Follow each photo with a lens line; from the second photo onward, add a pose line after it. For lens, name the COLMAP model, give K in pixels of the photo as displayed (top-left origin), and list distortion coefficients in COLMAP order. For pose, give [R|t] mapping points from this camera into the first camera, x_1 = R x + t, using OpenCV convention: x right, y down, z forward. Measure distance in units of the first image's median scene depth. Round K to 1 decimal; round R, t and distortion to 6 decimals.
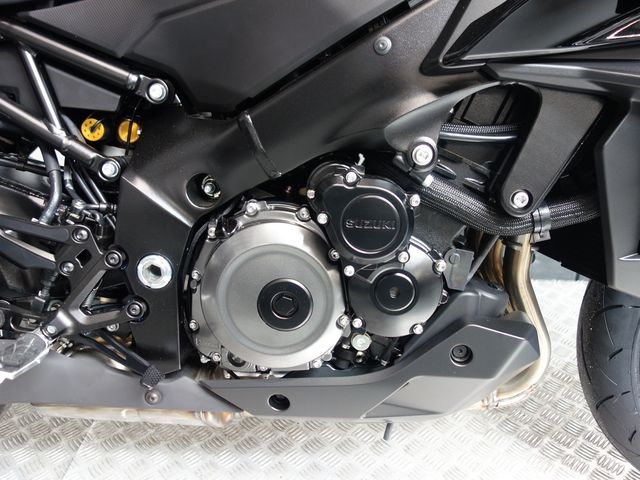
lens RADIAL K [[568.9, 0, 320.0], [0, 568.9, 240.0], [0, 0, 1]] dist [-0.007412, -0.001122]
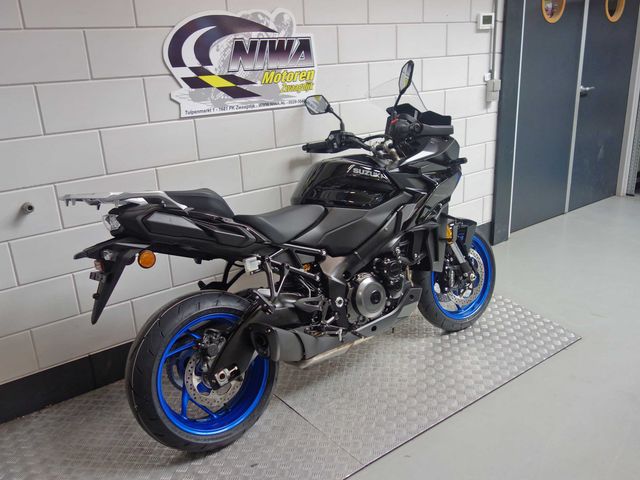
lens RADIAL K [[568.9, 0, 320.0], [0, 568.9, 240.0], [0, 0, 1]] dist [-0.007412, -0.001122]
pose [[0.775730, -0.228591, 0.588209, -2.381722], [0.313876, 0.948379, -0.045378, -0.186767], [-0.547472, 0.219826, 0.807435, -1.862049]]
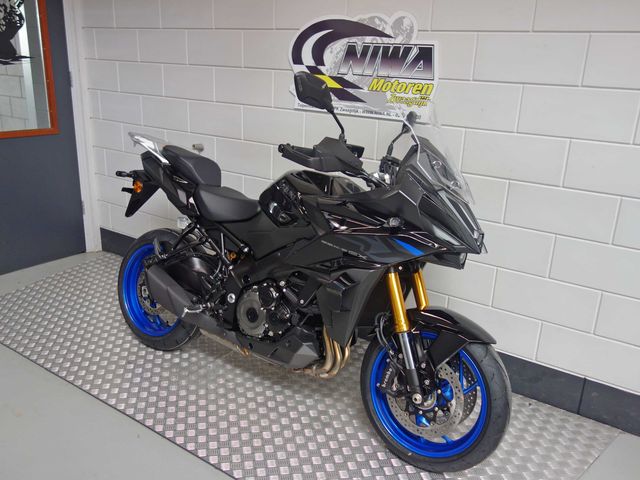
lens RADIAL K [[568.9, 0, 320.0], [0, 568.9, 240.0], [0, 0, 1]] dist [-0.007412, -0.001122]
pose [[0.837179, 0.200916, -0.508689, 1.936963], [-0.280162, 0.956327, -0.083359, -0.152610], [0.469725, 0.212301, 0.856905, -1.895454]]
